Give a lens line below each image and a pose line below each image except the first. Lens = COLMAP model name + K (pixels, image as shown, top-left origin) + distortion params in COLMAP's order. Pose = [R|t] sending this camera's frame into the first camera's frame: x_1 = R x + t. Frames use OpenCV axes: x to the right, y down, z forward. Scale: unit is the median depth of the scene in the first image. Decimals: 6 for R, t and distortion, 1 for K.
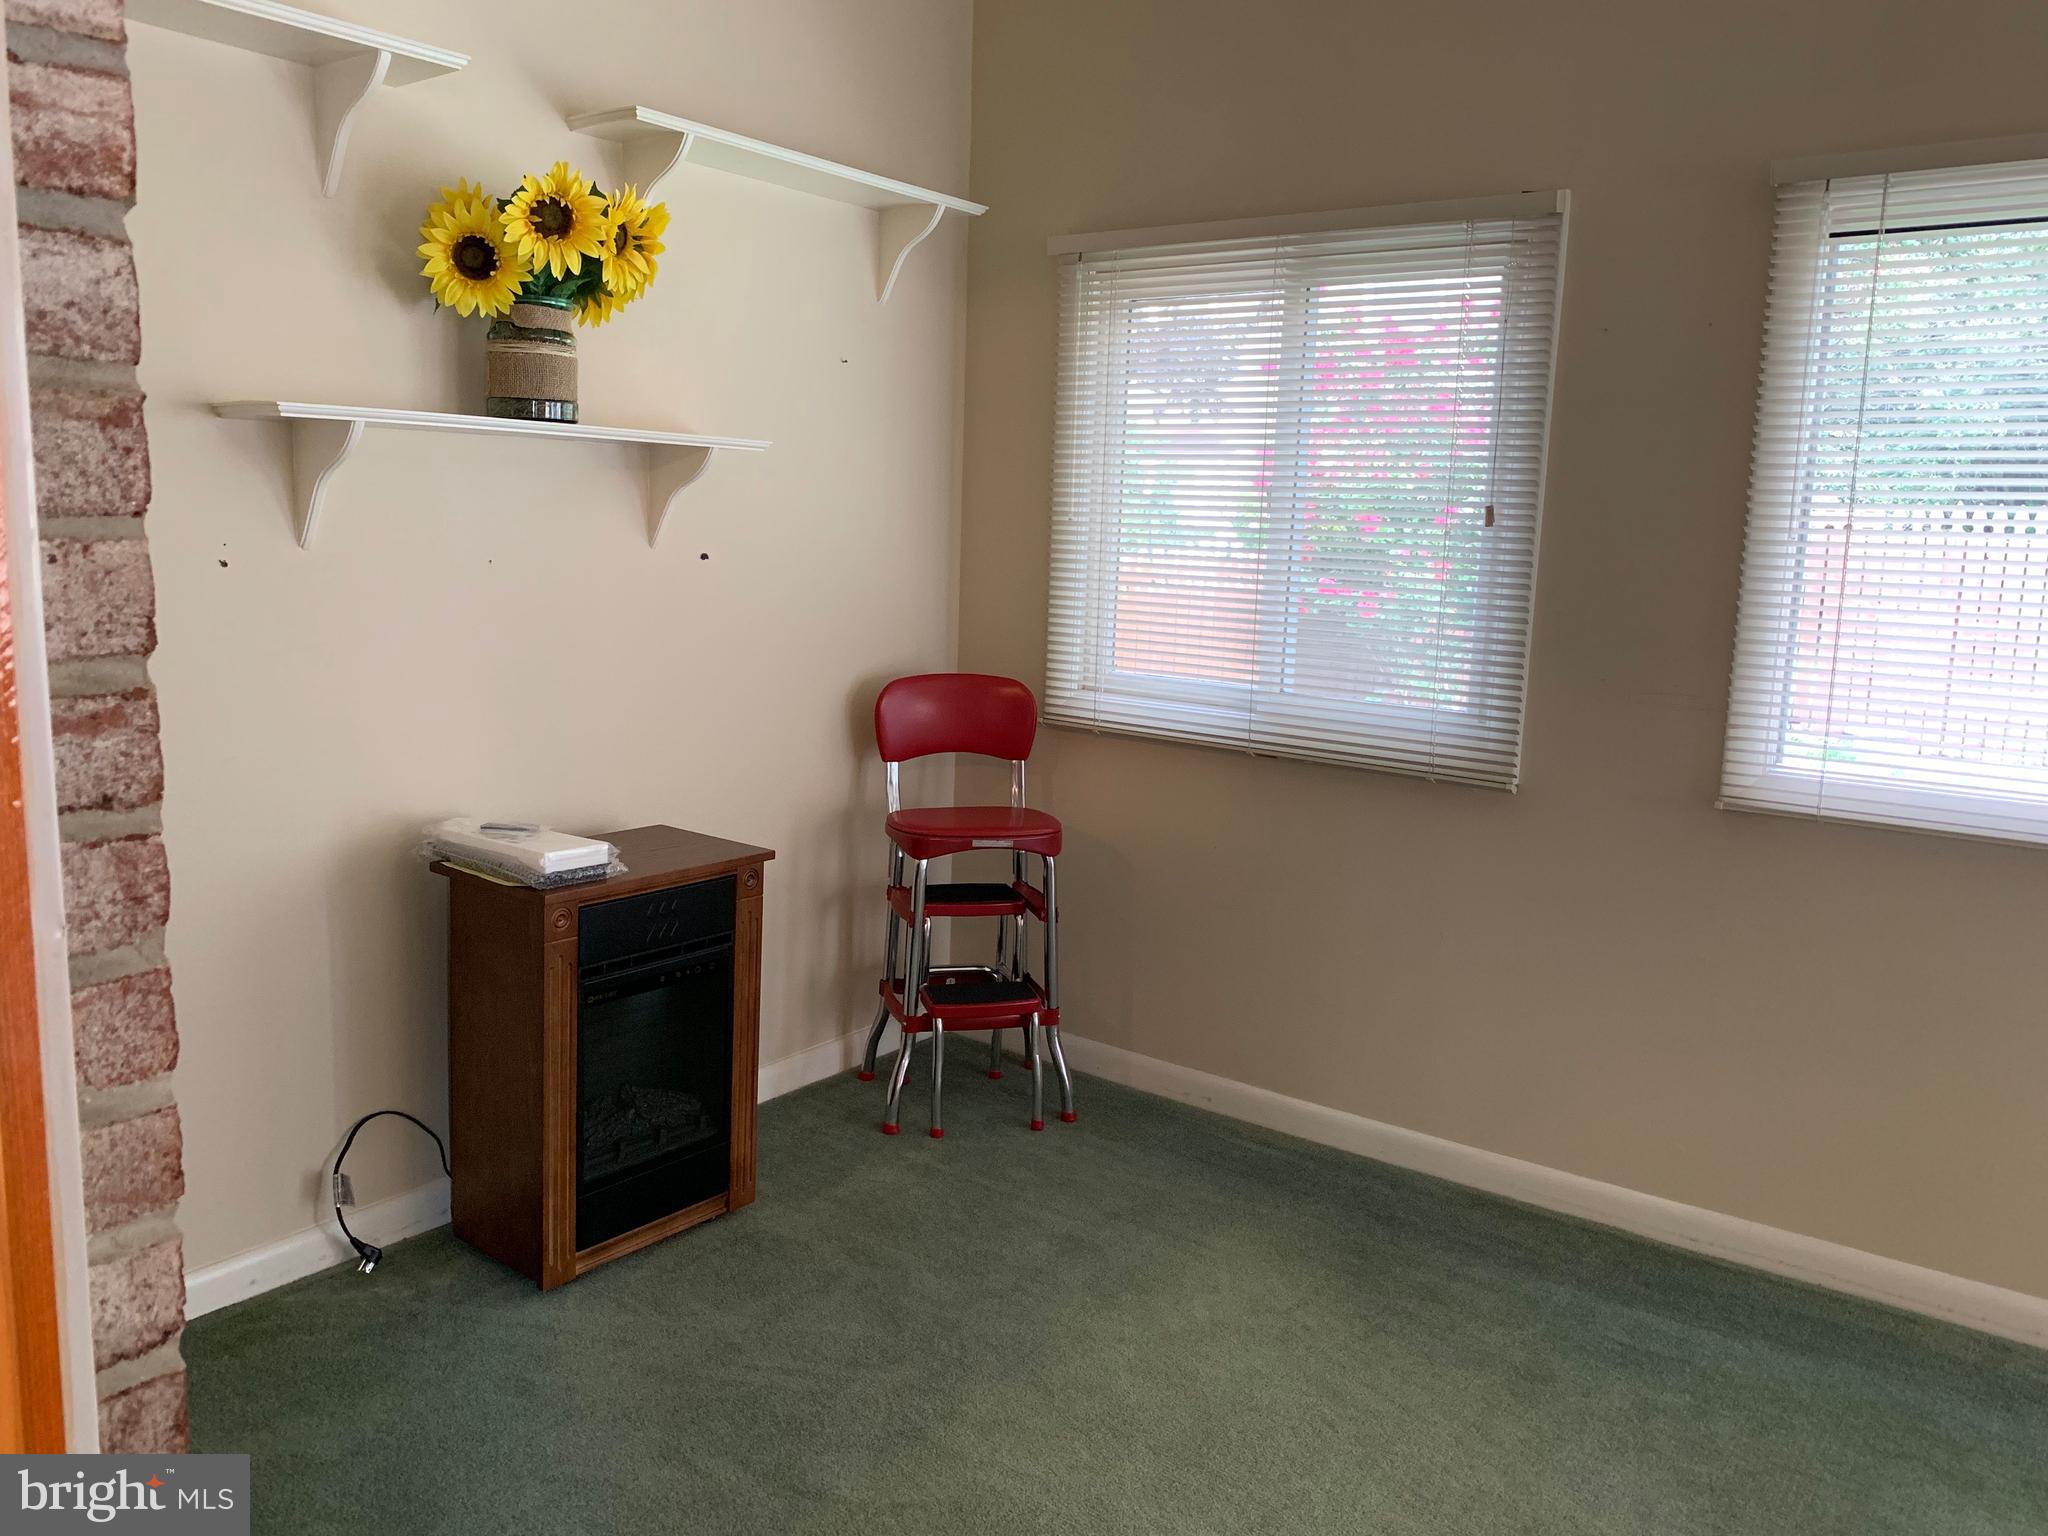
lens RADIAL K [[1558.7, 0, 1016.1], [0, 1558.7, 771.4], [0, 0, 1]] dist [0.051412, -0.066769]
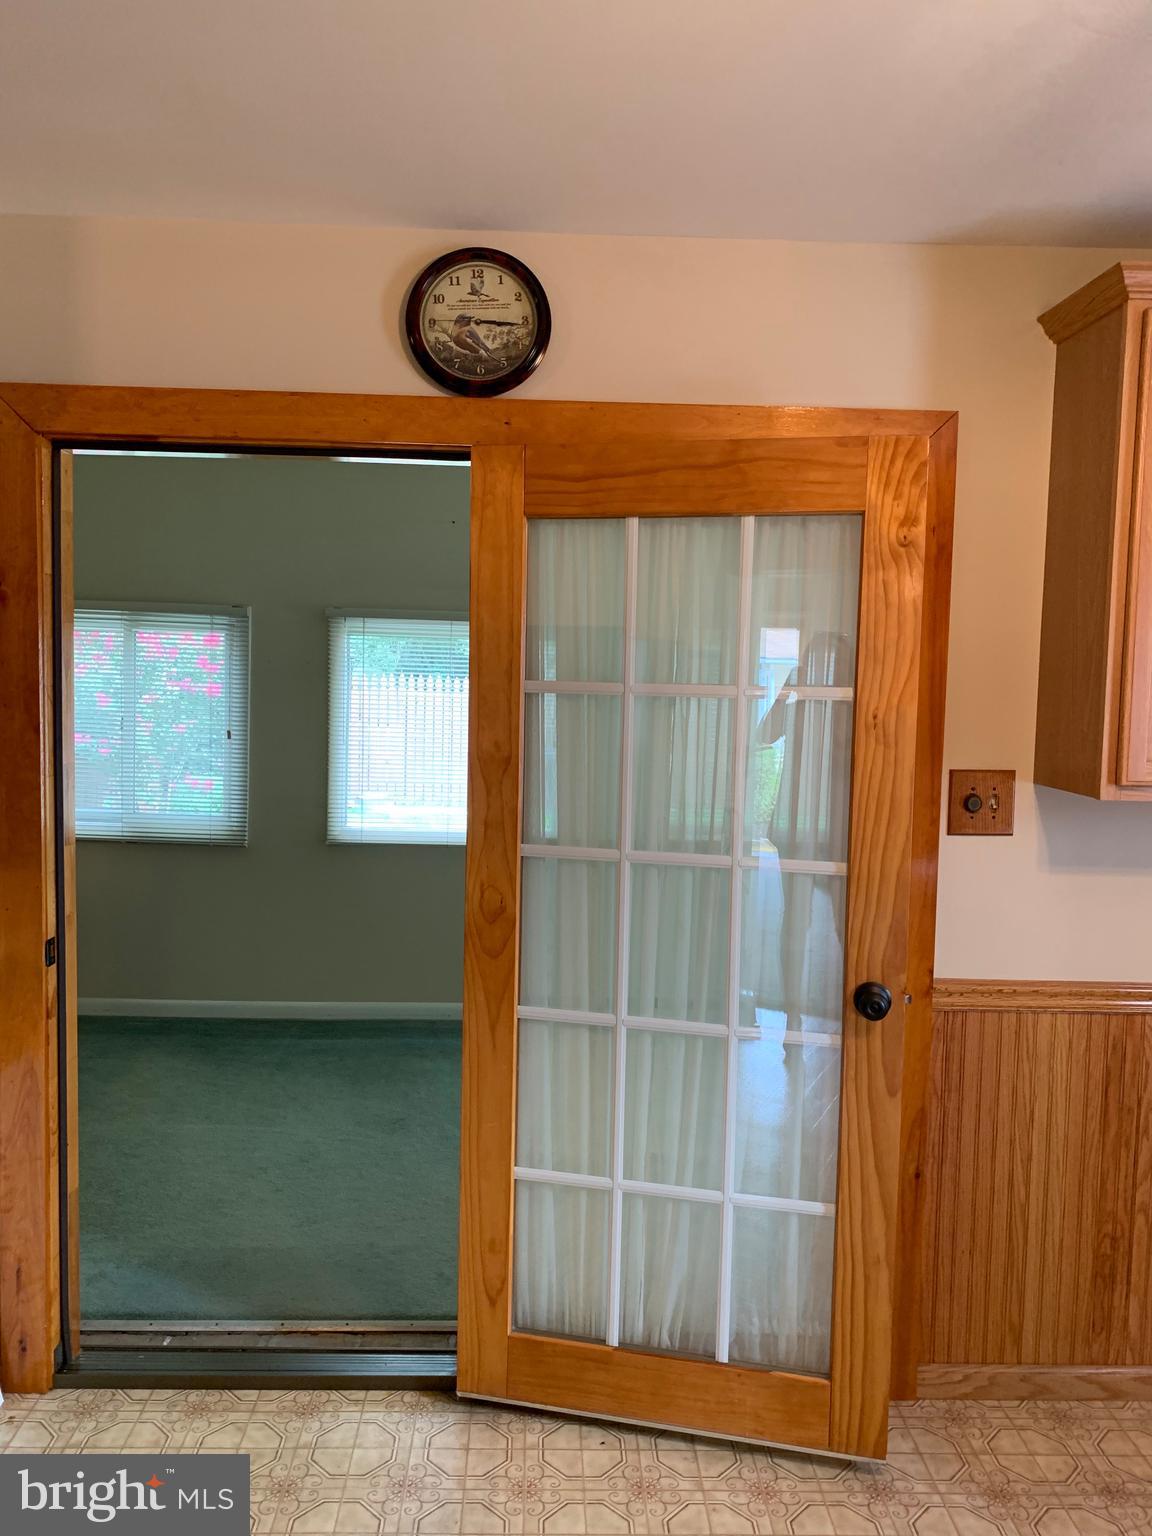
lens RADIAL K [[1169.0, 0, 573.7], [0, 1169.0, 763.0], [0, 0, 1]] dist [0.051412, -0.066769]
pose [[0.780904, -0.054340, 0.622283, -0.437842], [0.087758, 0.995872, -0.023164, -0.031729], [-0.618456, 0.072699, 0.782450, -0.792752]]
